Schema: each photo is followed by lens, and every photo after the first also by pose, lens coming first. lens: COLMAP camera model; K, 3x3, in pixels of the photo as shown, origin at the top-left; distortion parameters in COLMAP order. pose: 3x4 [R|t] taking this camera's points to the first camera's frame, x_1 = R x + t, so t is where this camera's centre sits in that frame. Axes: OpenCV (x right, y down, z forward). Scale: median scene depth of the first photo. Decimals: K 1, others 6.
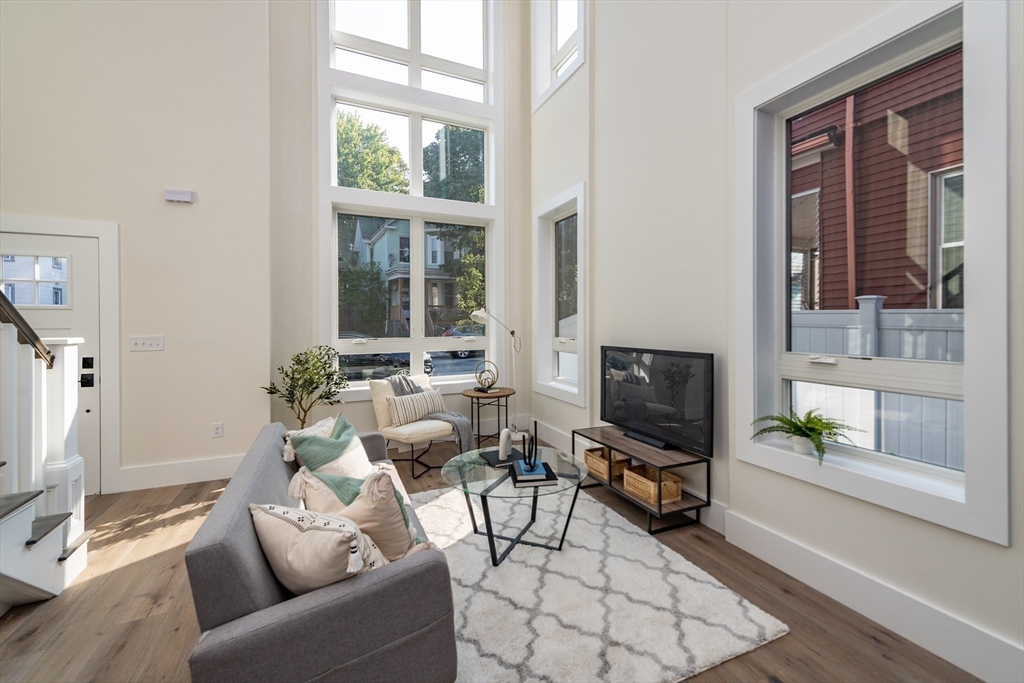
lens RADIAL K [[405.9, 0, 502.9], [0, 405.9, 325.6], [0, 0, 1]] dist [0.012531, -0.002349]
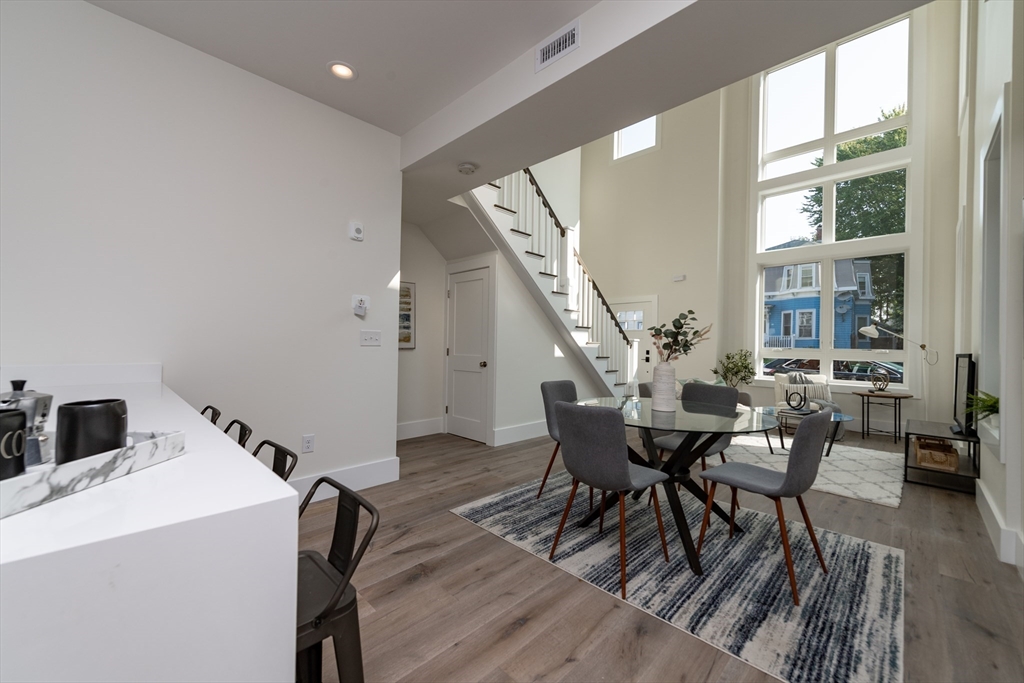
lens RADIAL K [[405.9, 0, 507.9], [0, 405.9, 339.9], [0, 0, 1]] dist [0.012531, -0.002349]
pose [[0.368072, 0.009874, -0.929745, 0.730865], [-0.019951, 0.999797, 0.002720, 0.020968], [0.929583, 0.017548, 0.368195, -0.524123]]
